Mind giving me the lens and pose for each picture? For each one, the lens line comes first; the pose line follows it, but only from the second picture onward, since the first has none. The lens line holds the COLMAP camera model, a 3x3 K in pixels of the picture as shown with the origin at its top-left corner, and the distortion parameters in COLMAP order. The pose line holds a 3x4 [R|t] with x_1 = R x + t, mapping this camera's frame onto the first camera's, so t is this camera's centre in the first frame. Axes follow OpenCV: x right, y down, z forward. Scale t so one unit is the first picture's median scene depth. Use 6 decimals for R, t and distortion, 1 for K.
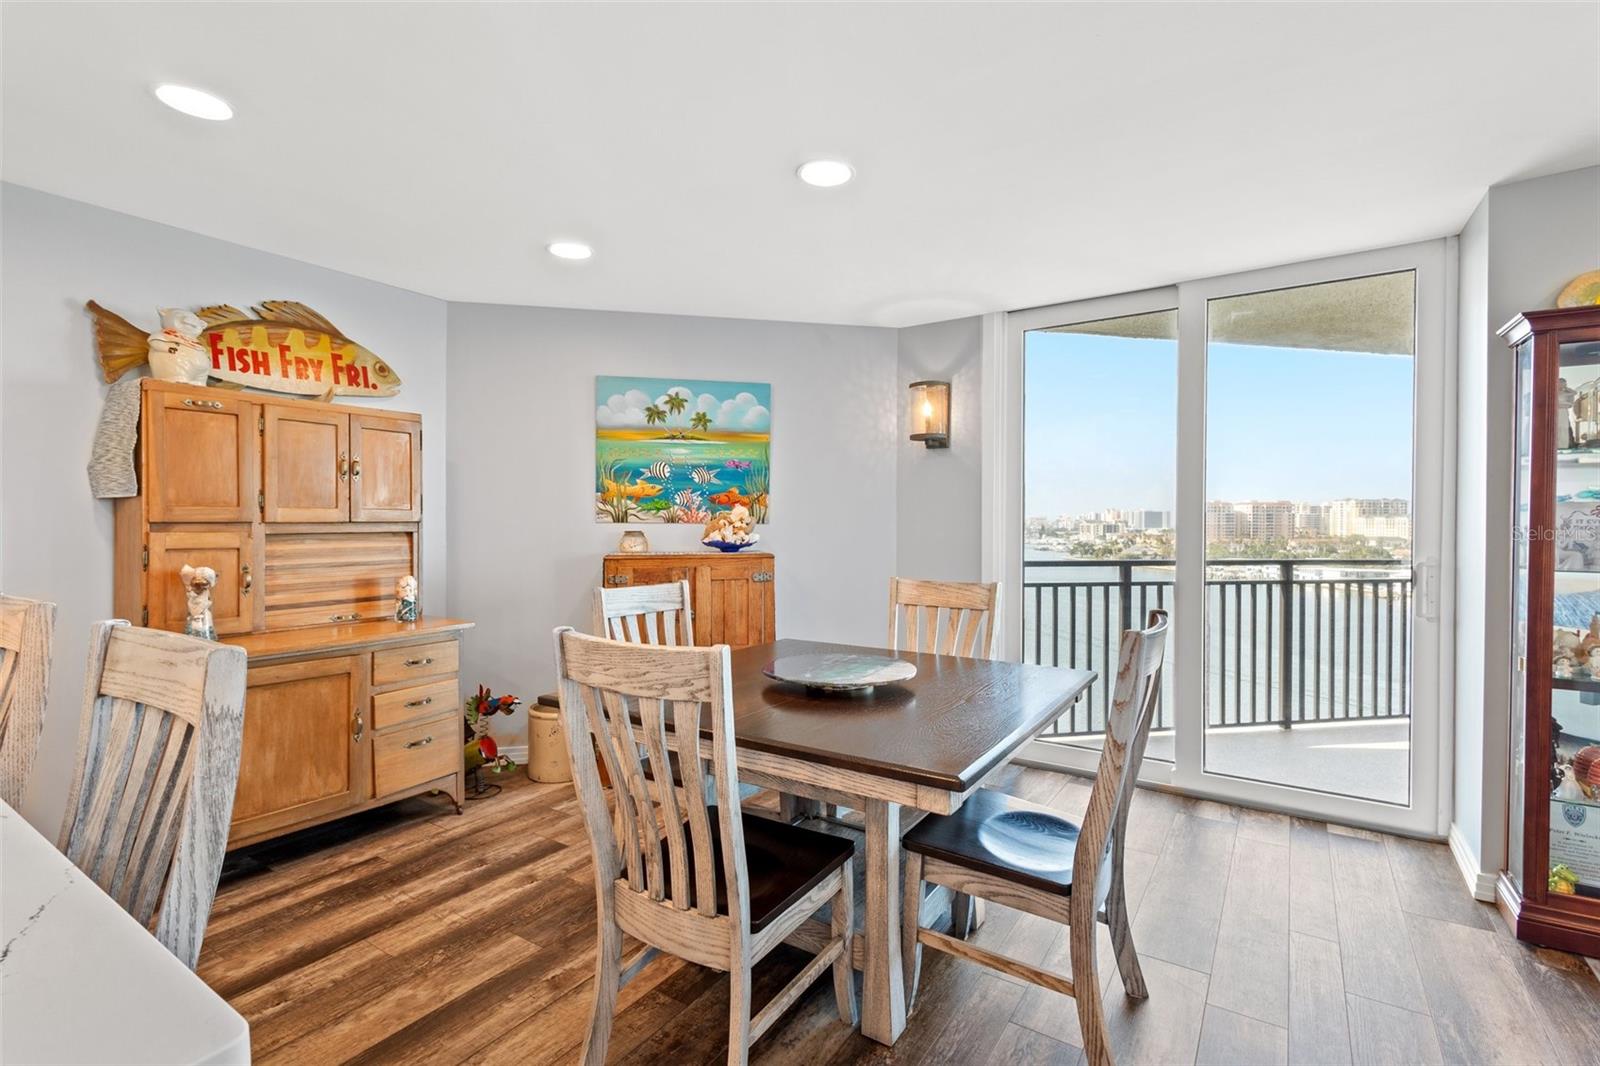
lens RADIAL K [[737.5, 0, 806.2], [0, 737.5, 533.1], [0, 0, 1]] dist [0.014221, -0.004797]
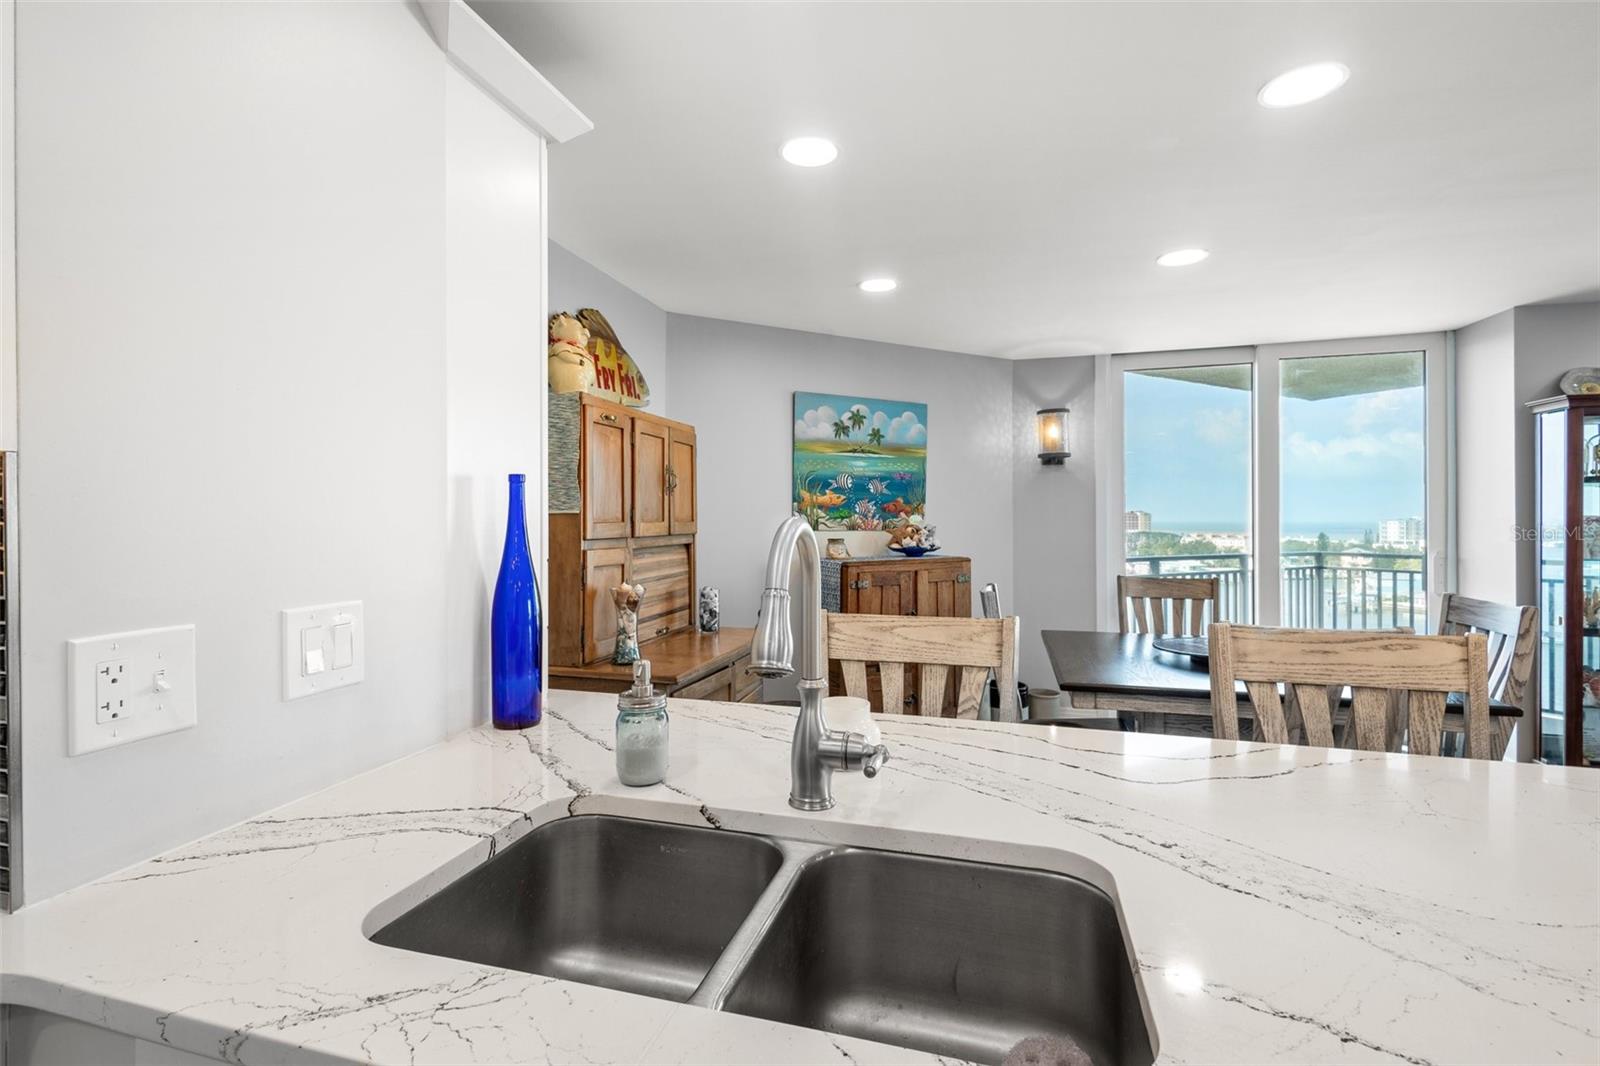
lens RADIAL K [[737.5, 0, 798.8], [0, 737.5, 521.0], [0, 0, 1]] dist [0.014221, -0.004797]
pose [[0.953877, -0.006044, 0.300136, -0.604306], [0.010069, 0.999879, -0.011865, -0.016166], [-0.300028, 0.014340, 0.953823, -0.003388]]
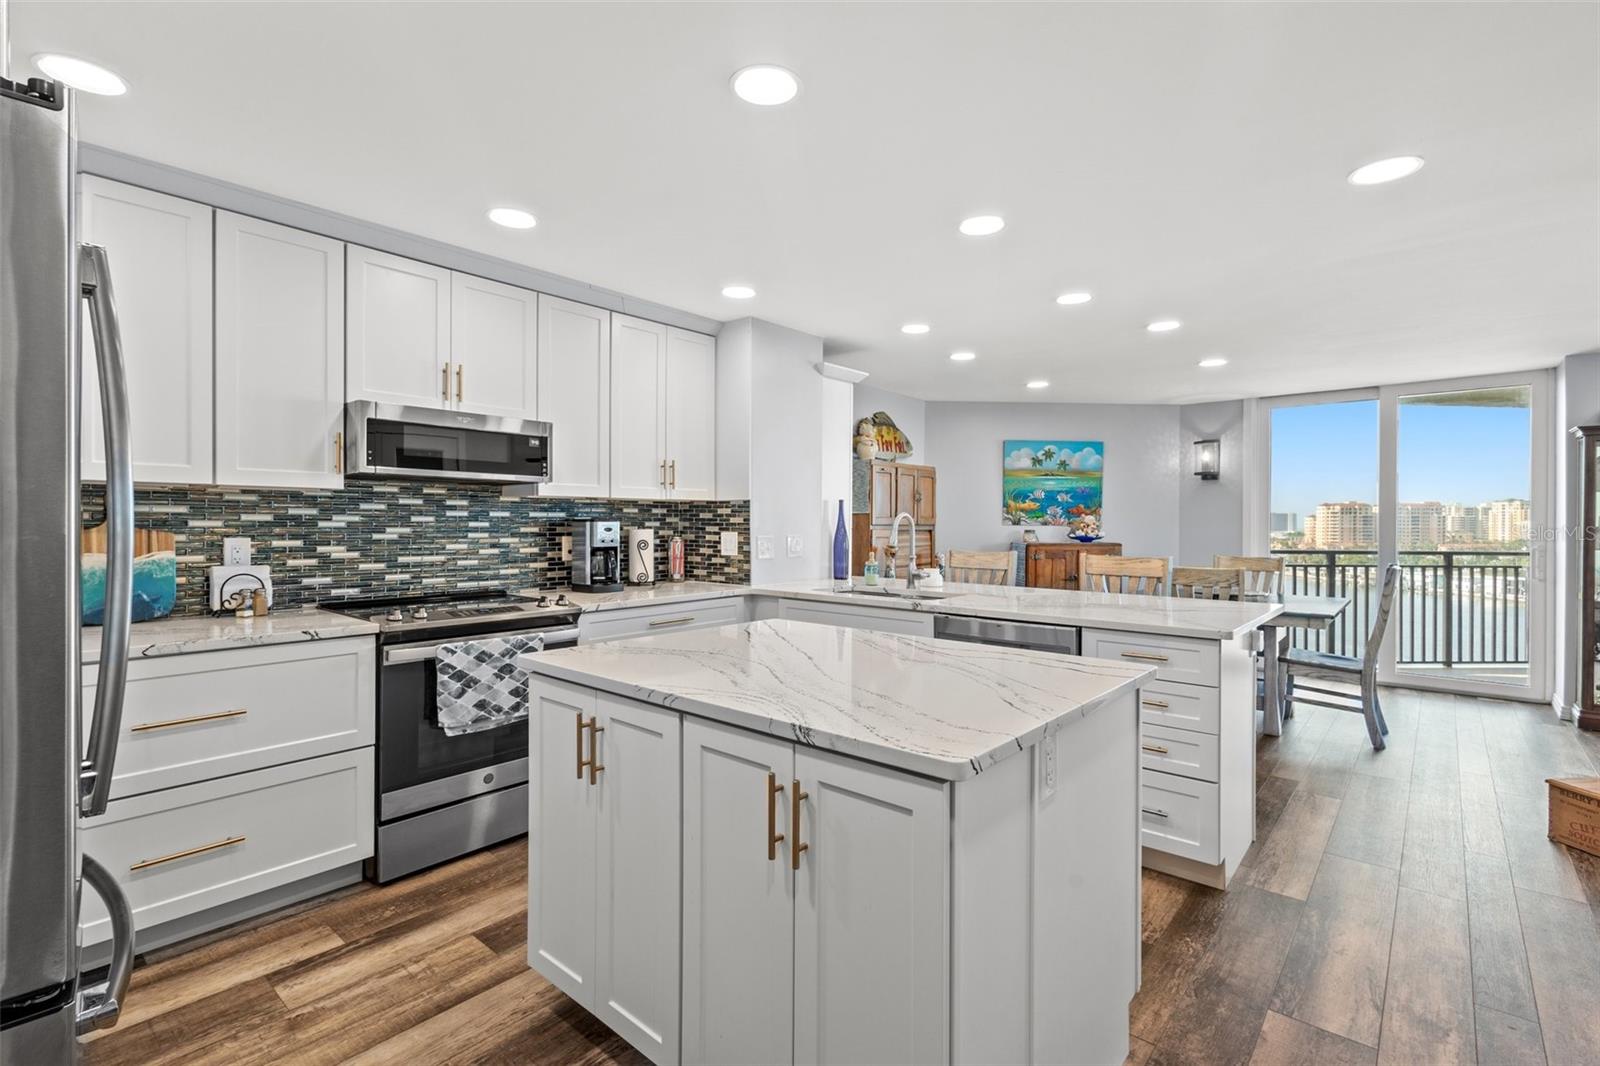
lens RADIAL K [[737.5, 0, 799.9], [0, 737.5, 526.8], [0, 0, 1]] dist [0.014221, -0.004797]
pose [[0.991246, 0.002699, -0.131997, -0.537966], [-0.004124, 0.999936, -0.010524, 0.010147], [0.131960, 0.010976, 0.991194, -0.787234]]
